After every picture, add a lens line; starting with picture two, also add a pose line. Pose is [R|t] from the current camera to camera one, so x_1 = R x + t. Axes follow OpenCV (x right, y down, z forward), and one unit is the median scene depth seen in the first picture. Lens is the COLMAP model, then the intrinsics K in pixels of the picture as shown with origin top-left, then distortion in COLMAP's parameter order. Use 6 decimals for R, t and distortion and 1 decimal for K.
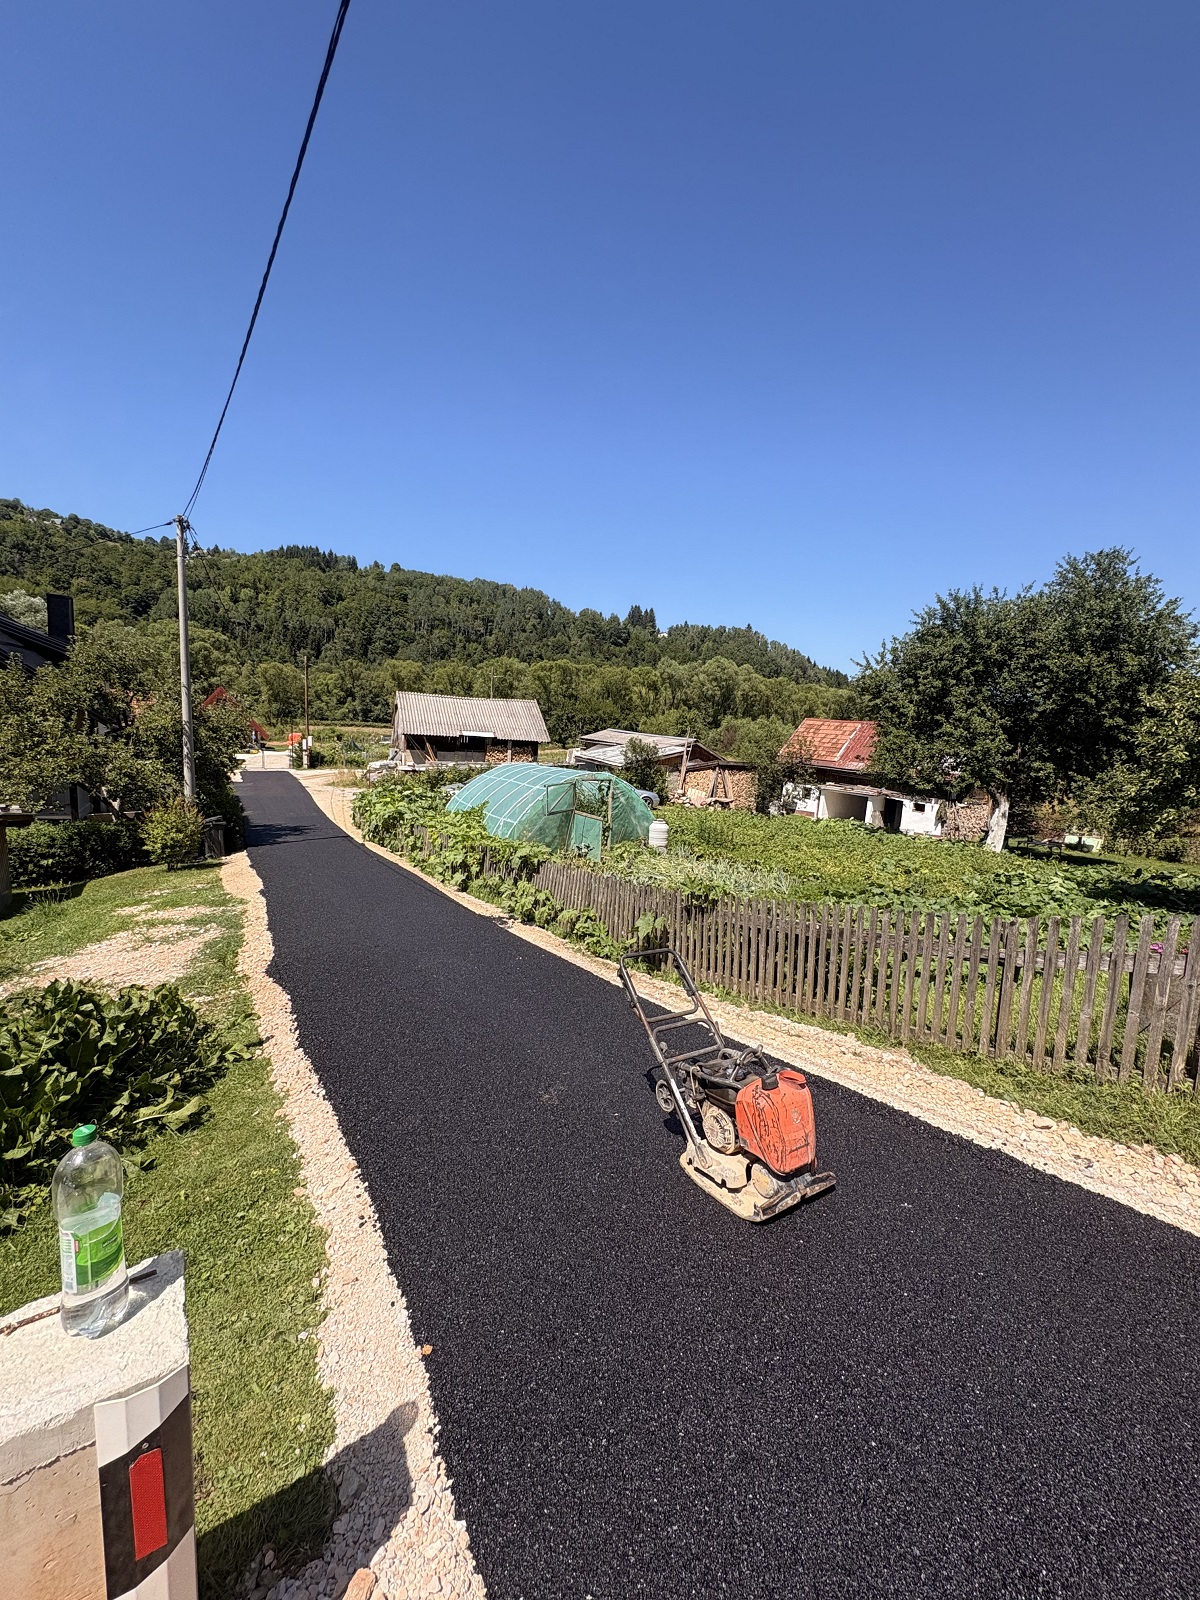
lens RADIAL K [[636.7, 0, 596.0], [0, 636.7, 799.6], [0, 0, 1]] dist [0.002827, 0.000336]
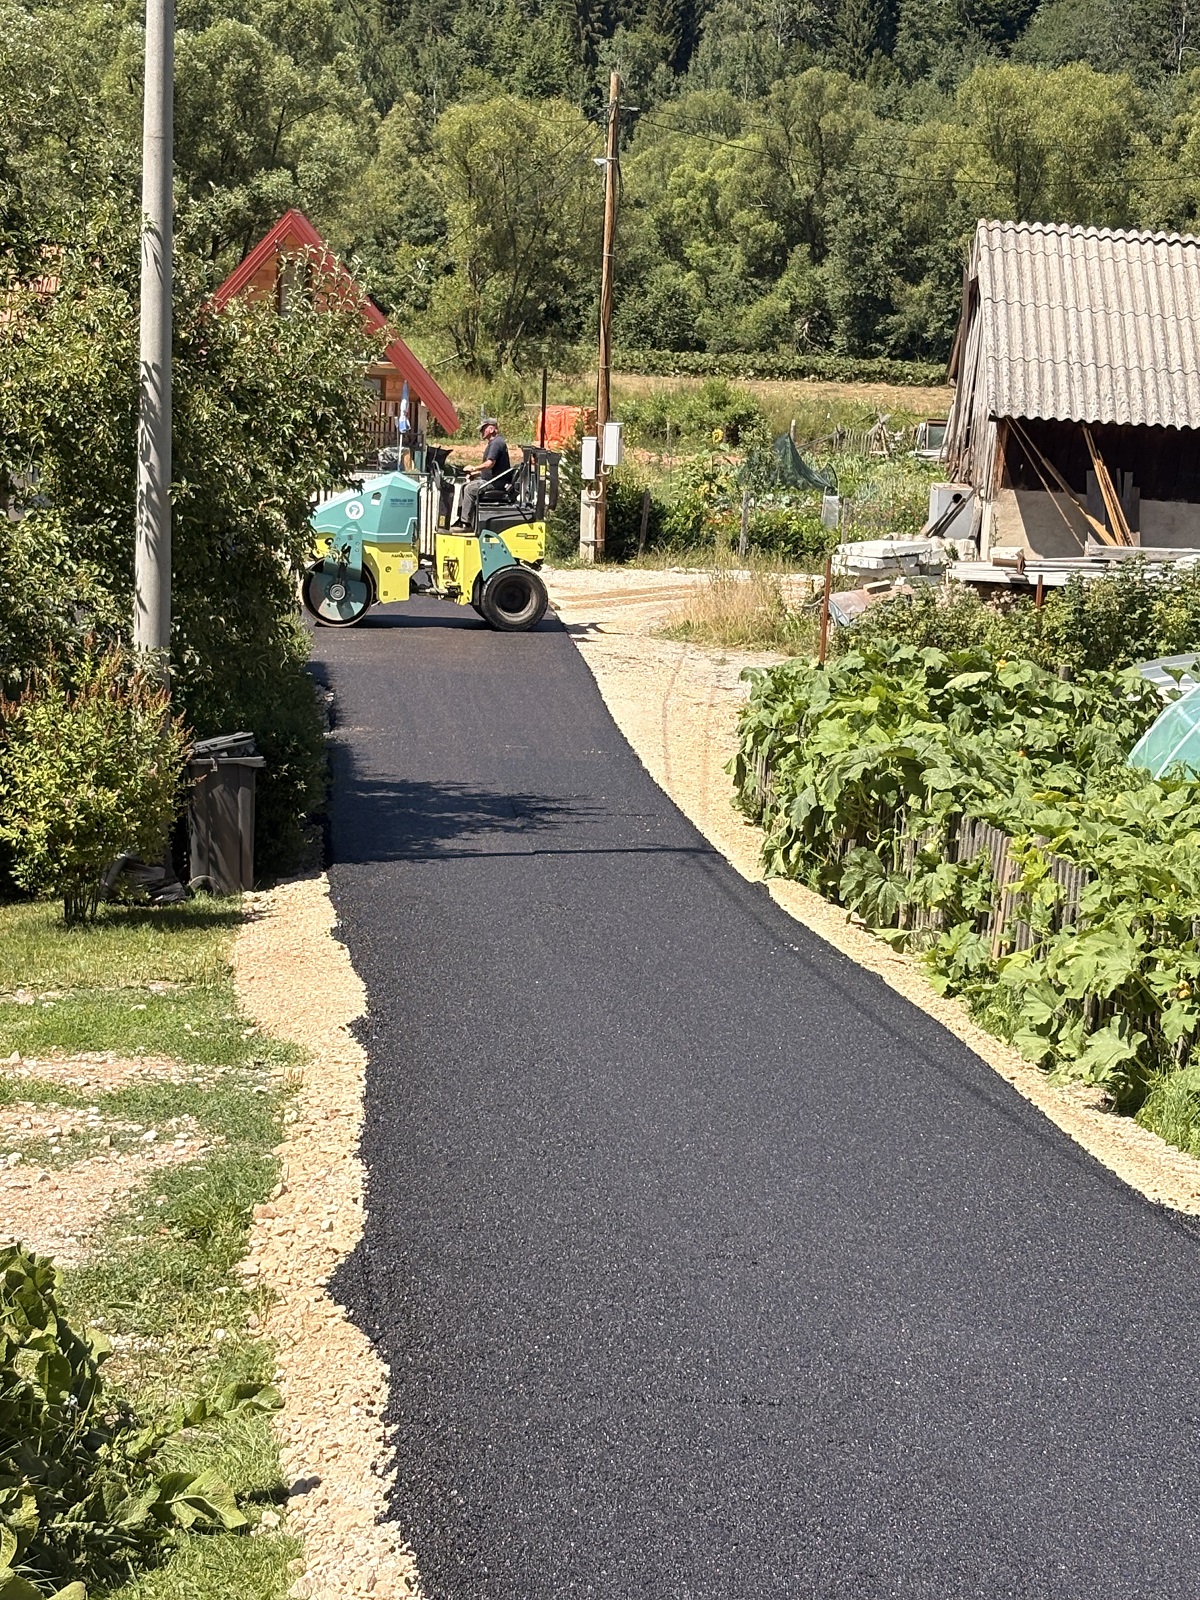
lens RADIAL K [[3080.8, 0, 594.1], [0, 3080.8, 800.5], [0, 0, 1]] dist [0.157532, 0.000000]
pose [[0.907341, 0.064069, -0.415484, 0.026603], [-0.055356, 0.997921, 0.032995, 0.001686], [0.416734, -0.006938, 0.909002, -0.035090]]
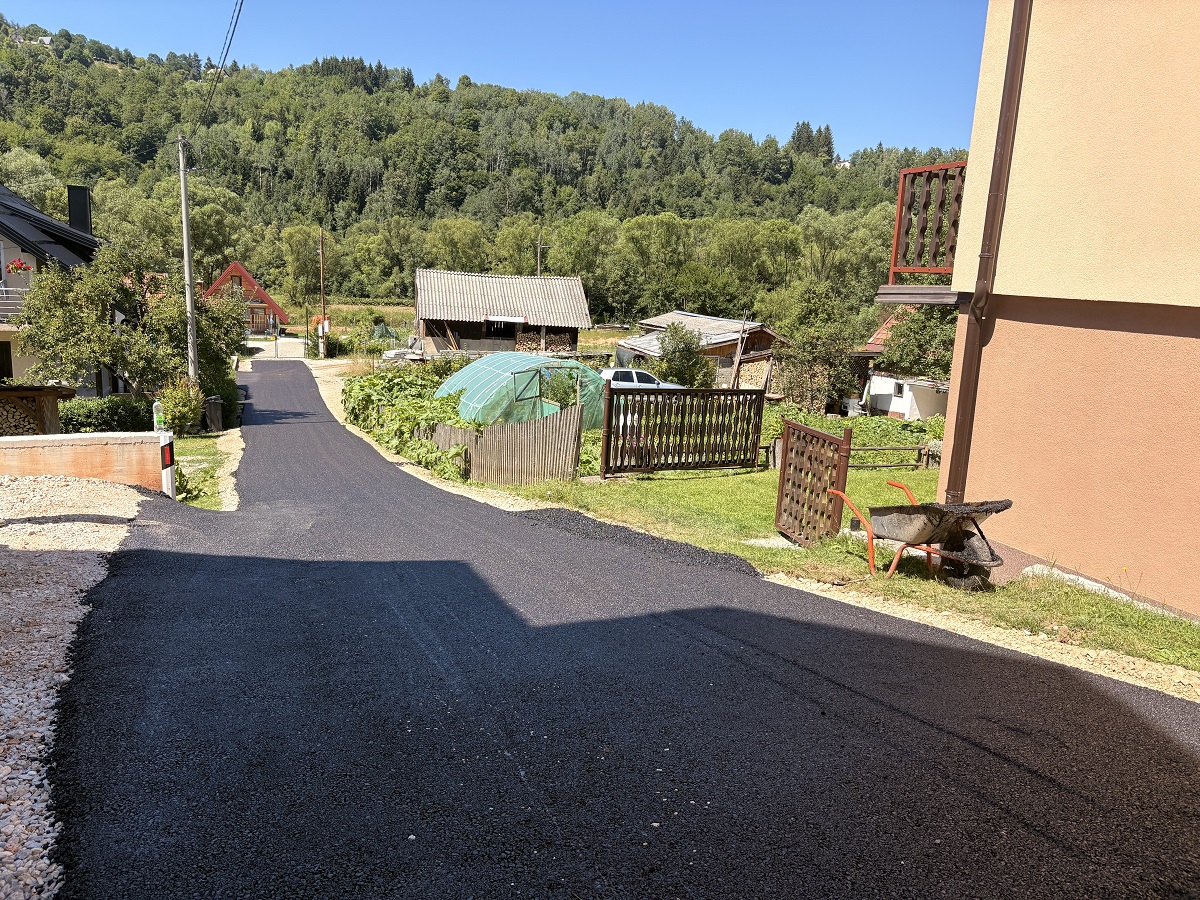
lens RADIAL K [[930.8, 0, 599.1], [0, 930.8, 451.5], [0, 0, 1]] dist [0.036460, -0.019490]
pose [[0.985187, 0.020953, -0.170200, 0.163194], [-0.013188, 0.998825, 0.046625, 0.017282], [0.170977, -0.043689, 0.984306, -0.237468]]
